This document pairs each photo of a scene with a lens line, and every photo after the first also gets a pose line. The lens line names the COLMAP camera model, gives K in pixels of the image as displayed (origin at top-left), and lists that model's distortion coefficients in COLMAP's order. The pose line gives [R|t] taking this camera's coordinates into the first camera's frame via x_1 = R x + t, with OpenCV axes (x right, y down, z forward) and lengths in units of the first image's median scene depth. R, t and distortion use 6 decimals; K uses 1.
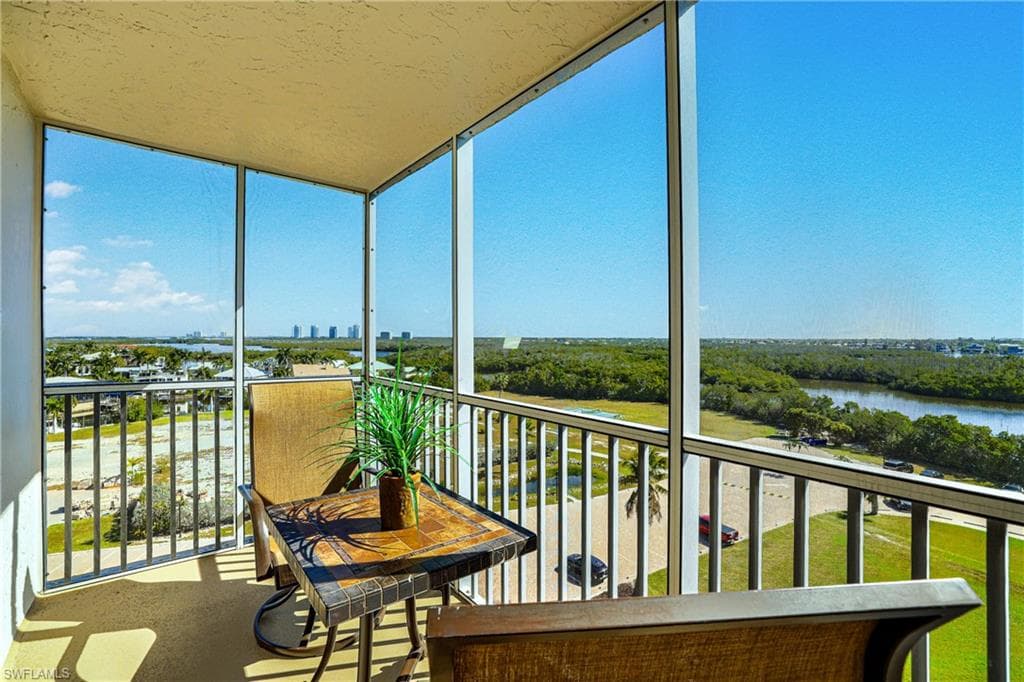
lens RADIAL K [[447.7, 0, 506.8], [0, 447.7, 333.8], [0, 0, 1]] dist [-0.046717, 0.019179]
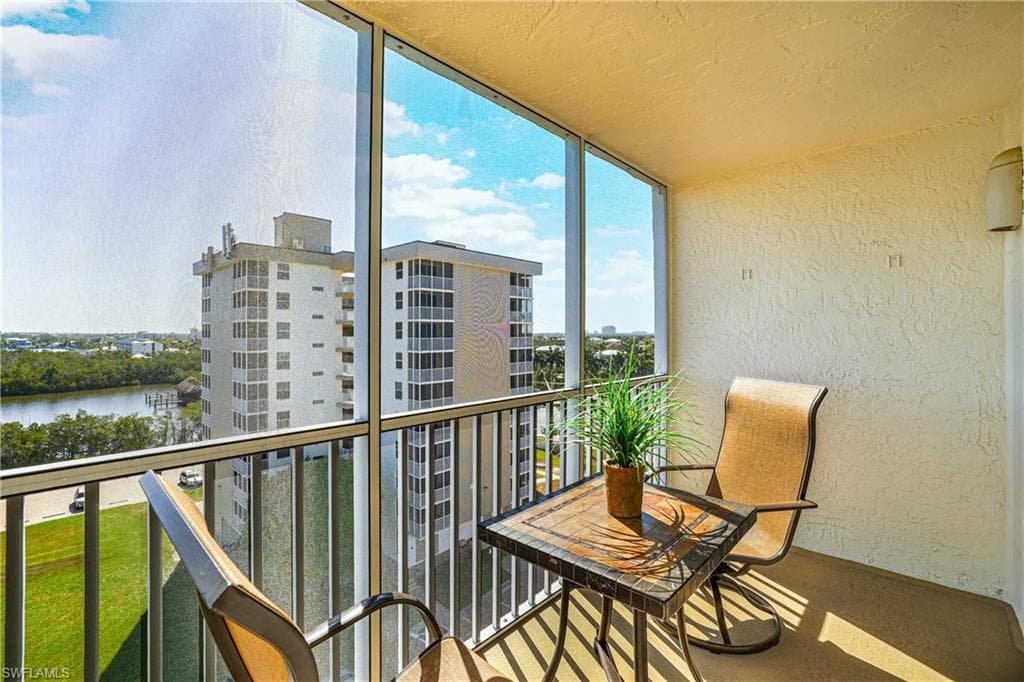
lens RADIAL K [[447.7, 0, 506.8], [0, 447.7, 333.8], [0, 0, 1]] dist [-0.046717, 0.019179]
pose [[-0.132515, -0.005244, 0.991167, -1.145266], [-0.008004, 0.999959, 0.004220, 0.002378], [-0.991149, -0.007374, -0.132552, 1.304695]]
